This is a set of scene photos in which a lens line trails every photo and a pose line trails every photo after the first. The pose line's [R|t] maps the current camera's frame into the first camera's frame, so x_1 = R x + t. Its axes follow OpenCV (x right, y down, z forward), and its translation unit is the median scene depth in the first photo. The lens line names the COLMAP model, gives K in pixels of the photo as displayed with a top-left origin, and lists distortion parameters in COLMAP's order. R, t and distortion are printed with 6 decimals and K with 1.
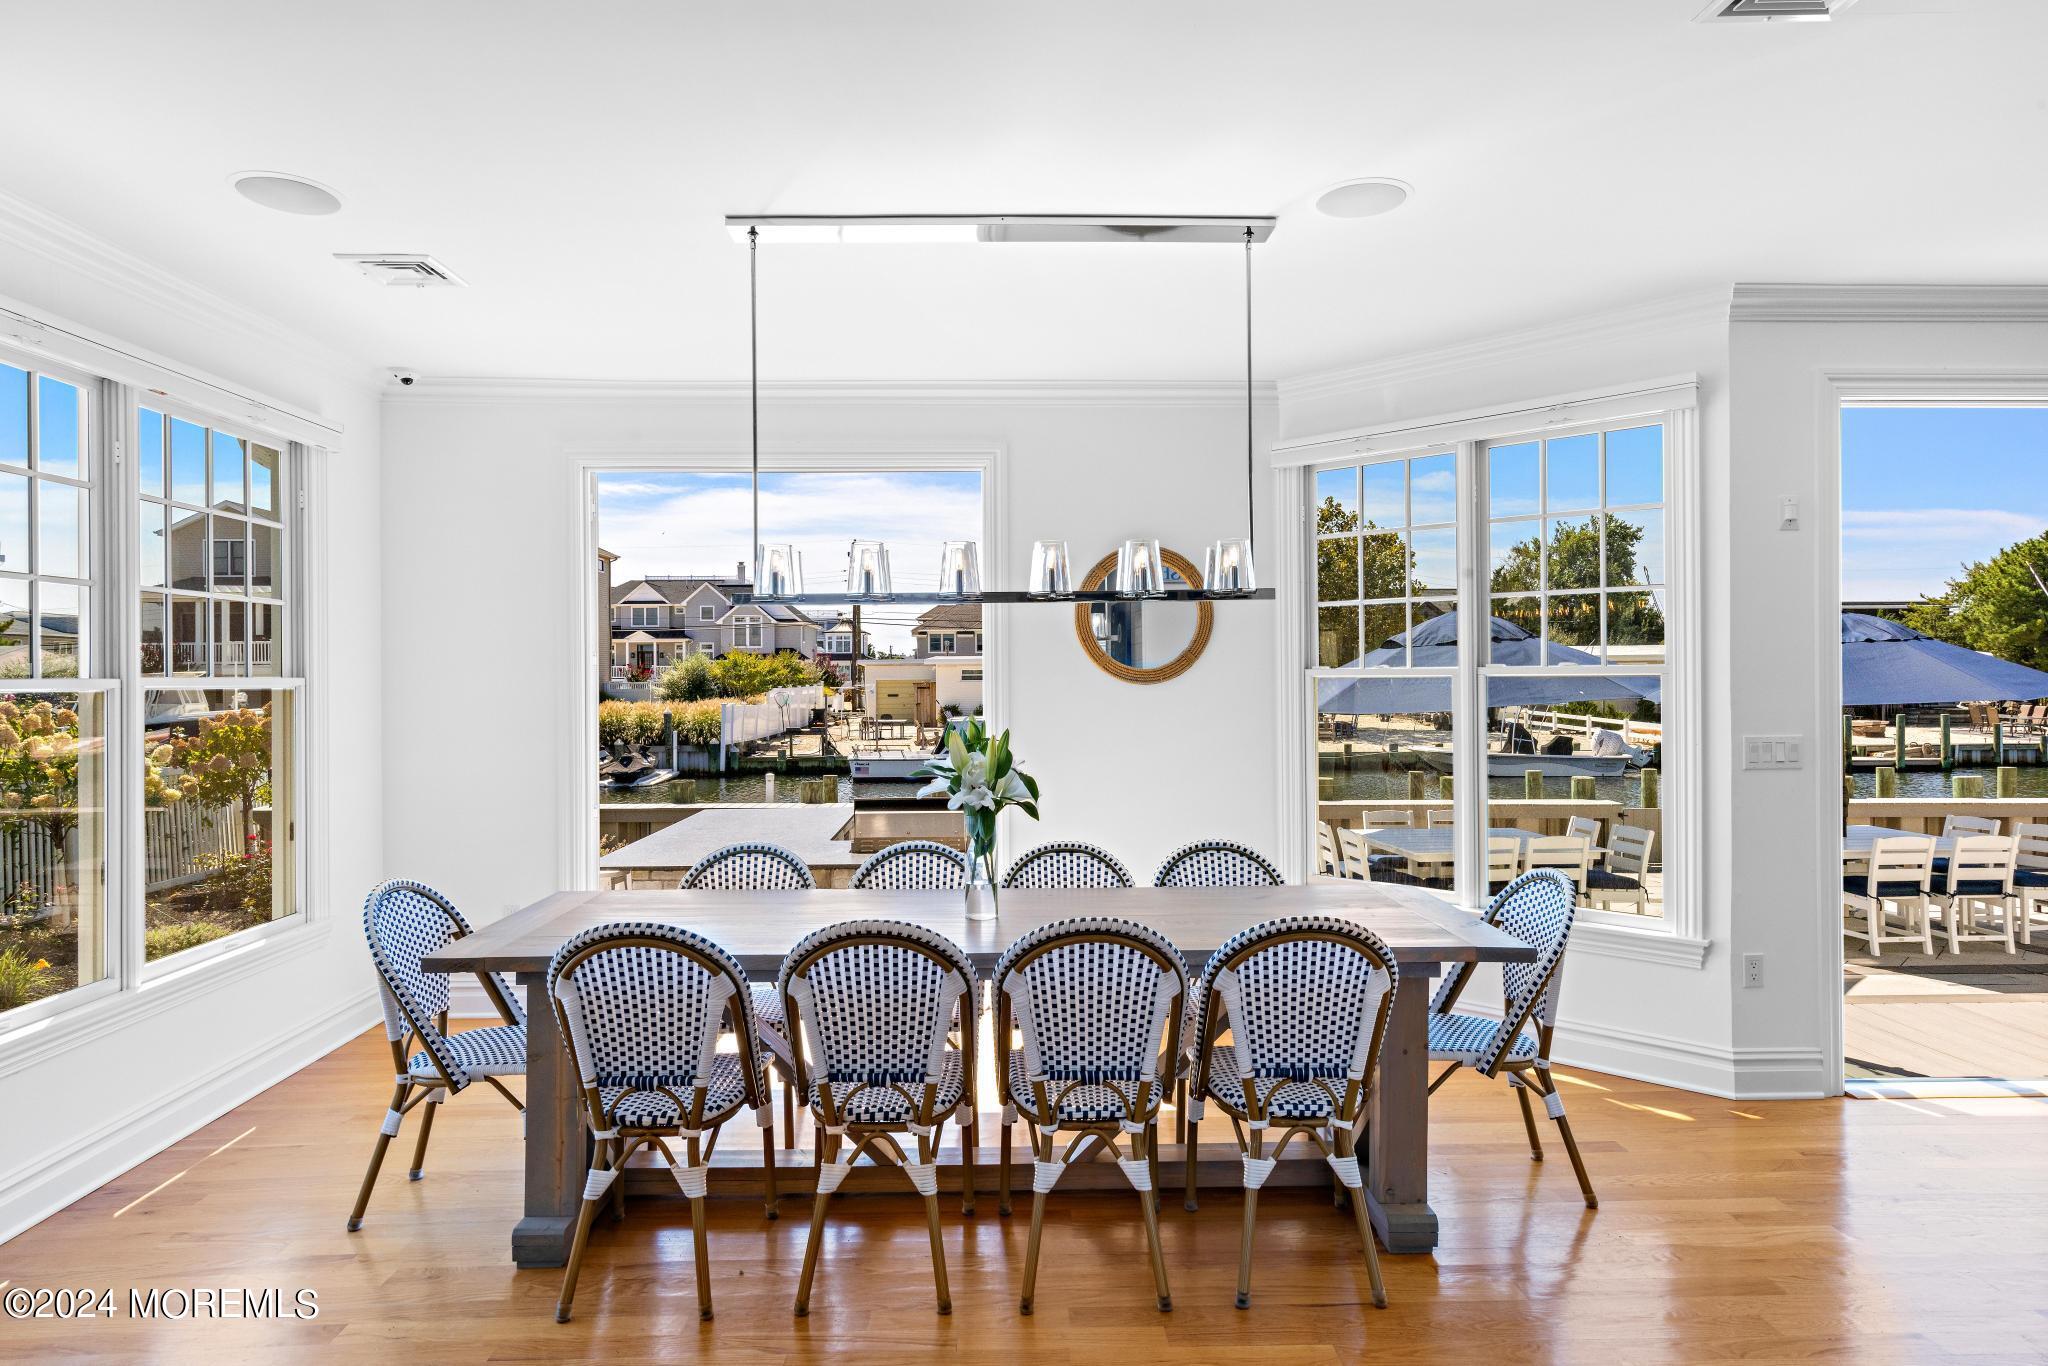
lens RADIAL K [[1191.9, 0, 1035.7], [0, 1191.9, 683.3], [0, 0, 1]] dist [0.016195, 0.001383]
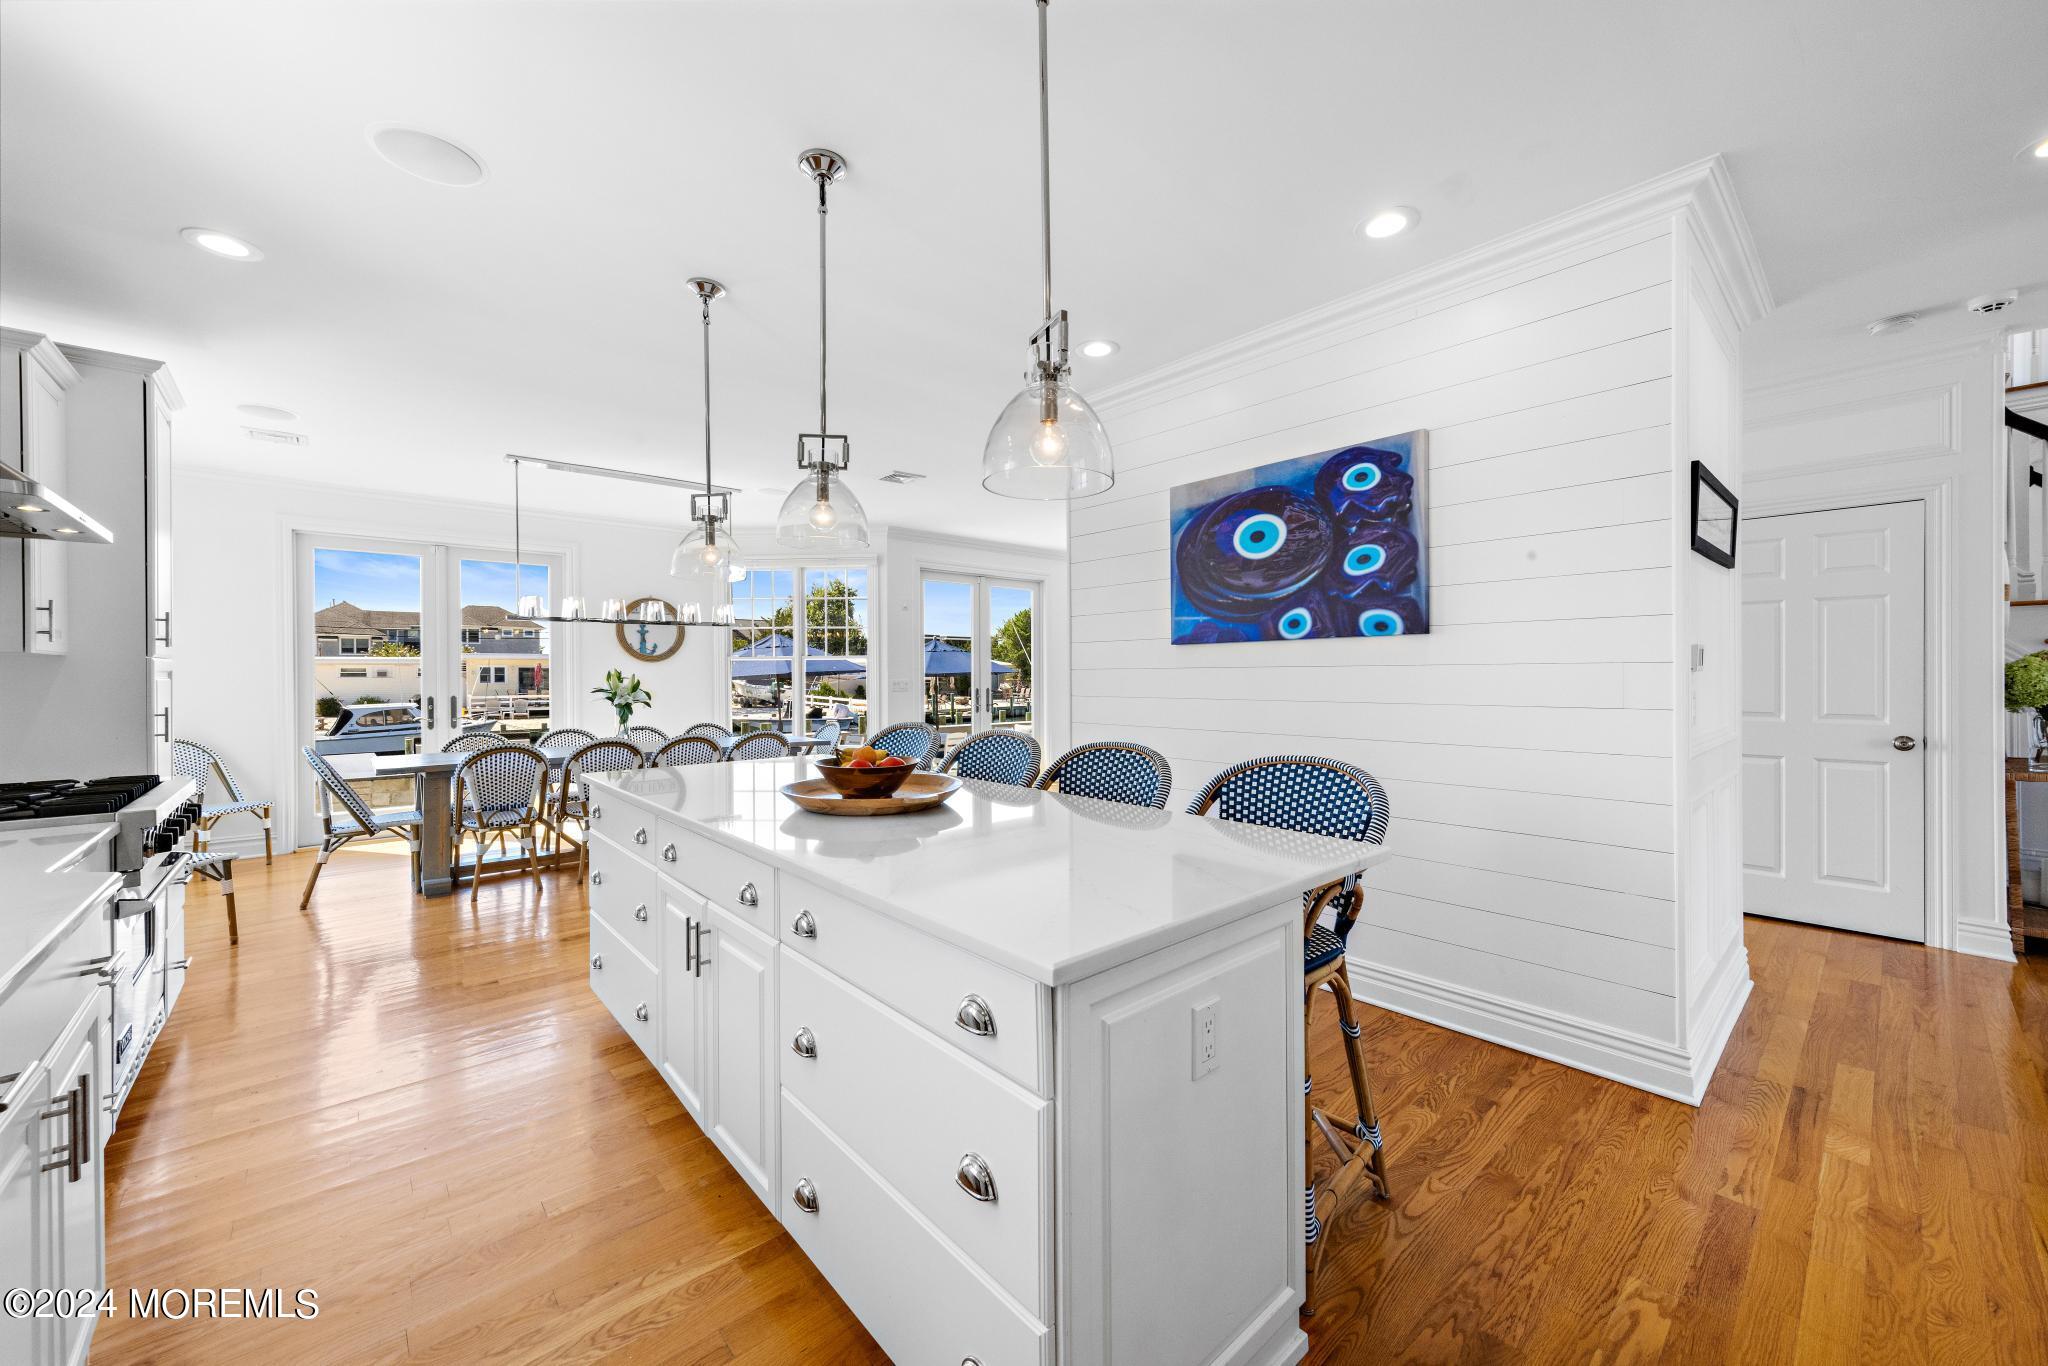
lens RADIAL K [[775.2, 0, 1029.2], [0, 775.2, 675.5], [0, 0, 1]] dist [0.000967, 0.000045]
pose [[0.773663, 0.000879, 0.633597, -0.261356], [0.003746, 0.999975, -0.005962, 0.033759], [-0.633587, 0.006986, 0.773640, -0.508764]]
